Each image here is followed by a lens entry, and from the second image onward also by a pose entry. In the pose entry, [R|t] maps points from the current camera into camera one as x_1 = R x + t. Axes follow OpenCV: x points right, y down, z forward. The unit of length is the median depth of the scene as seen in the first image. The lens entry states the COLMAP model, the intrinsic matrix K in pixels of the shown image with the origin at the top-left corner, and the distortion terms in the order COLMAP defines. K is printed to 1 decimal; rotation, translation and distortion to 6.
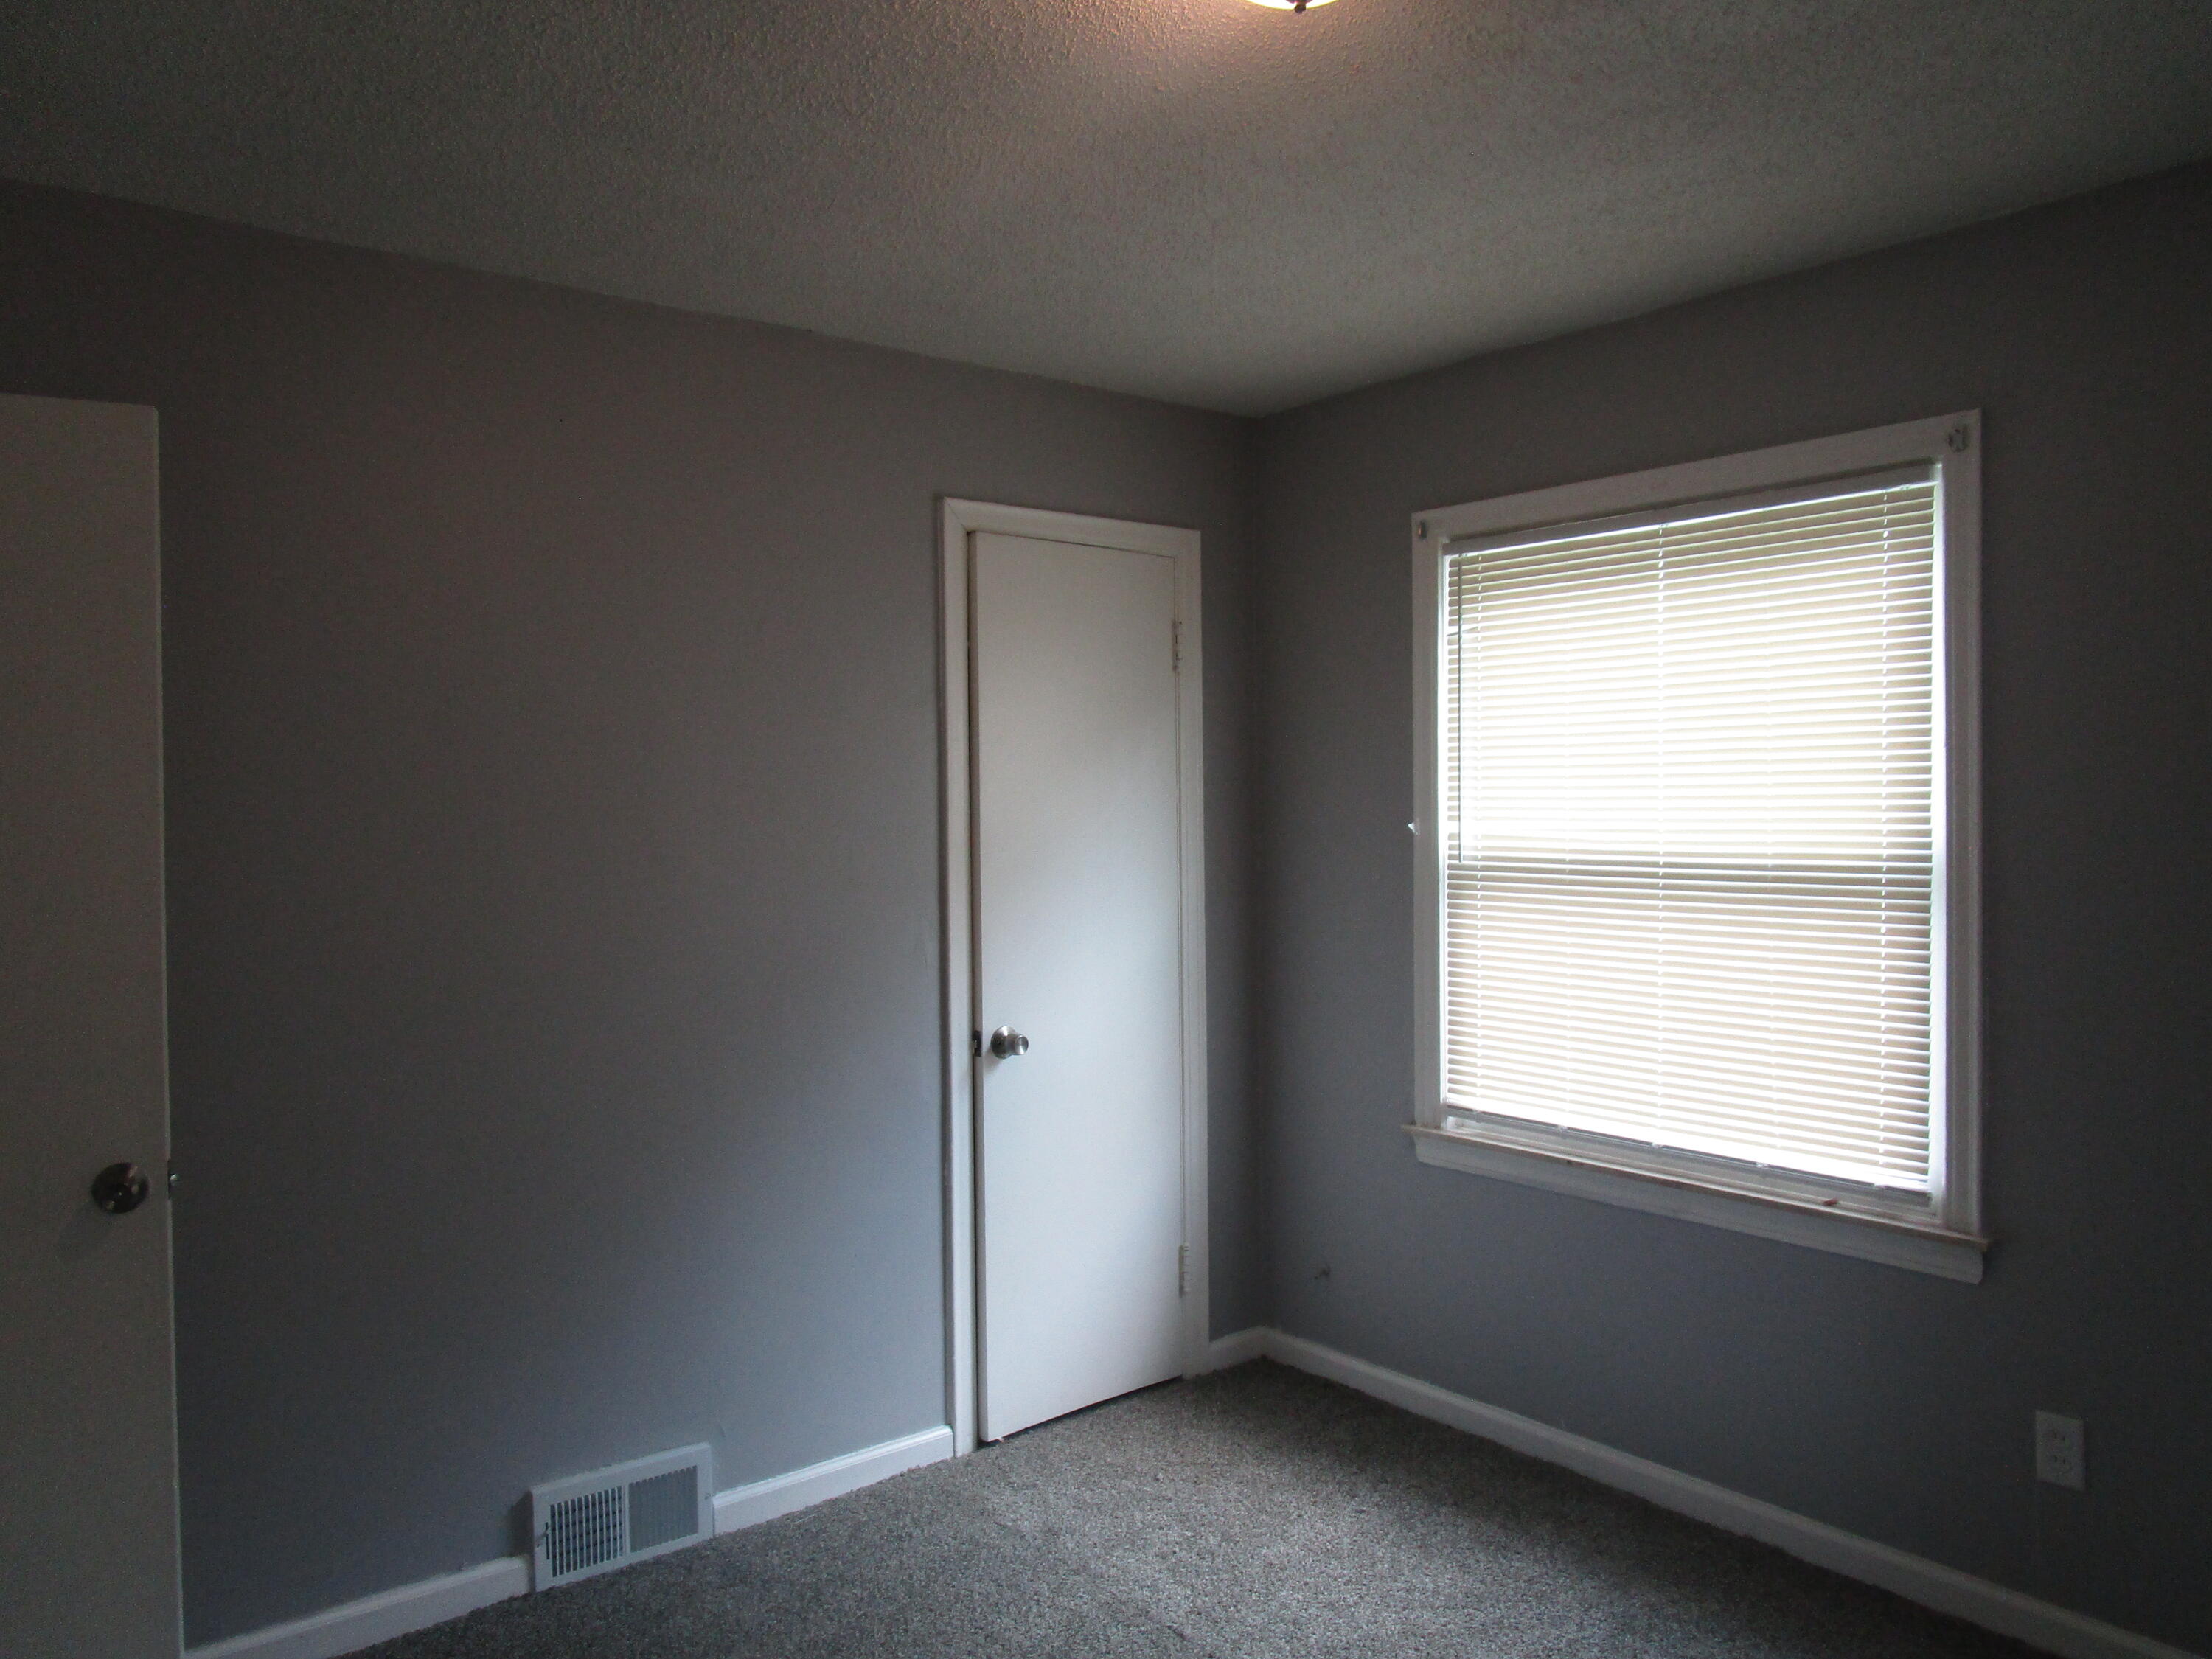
lens RADIAL K [[1563.3, 0, 1103.6], [0, 1563.3, 816.0], [0, 0, 1]] dist [-0.046129, 0.009391]
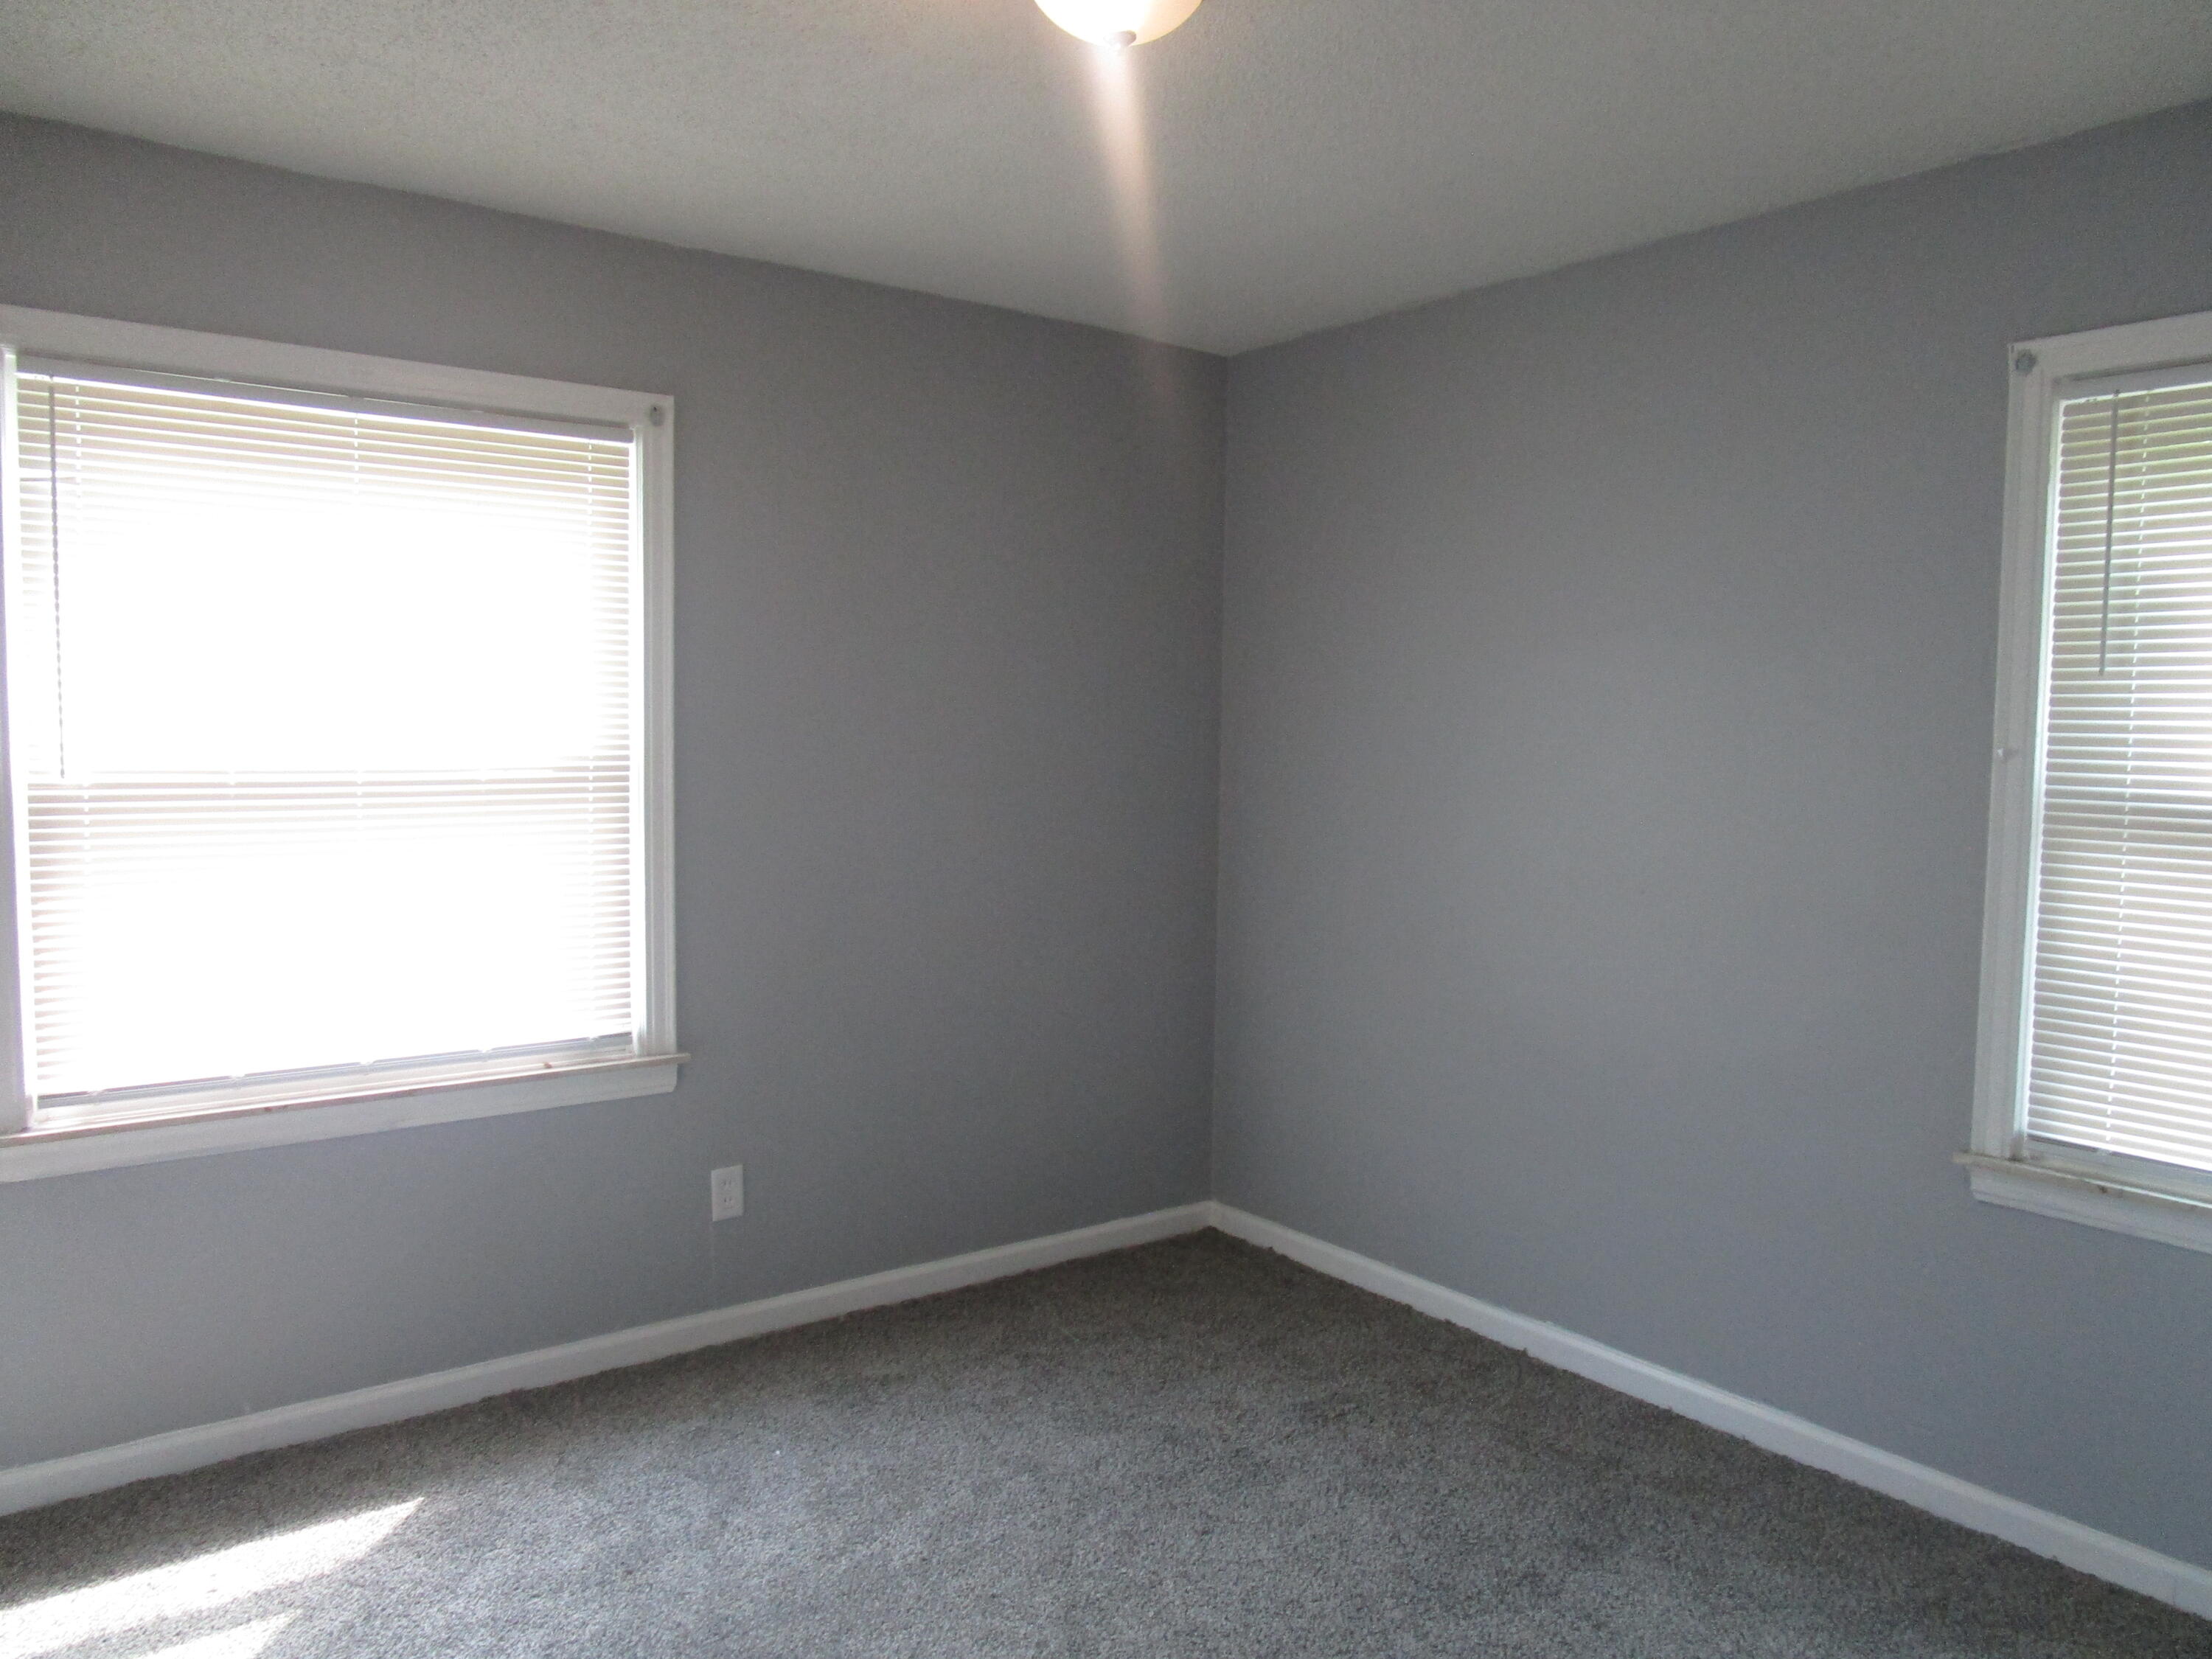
lens RADIAL K [[1563.3, 0, 1103.6], [0, 1563.3, 816.0], [0, 0, 1]] dist [-0.046129, 0.009391]
pose [[0.011695, -0.056271, 0.998347, -0.680545], [-0.006640, 0.998389, 0.056351, 0.001885], [-0.999910, -0.007288, 0.011303, 0.611310]]
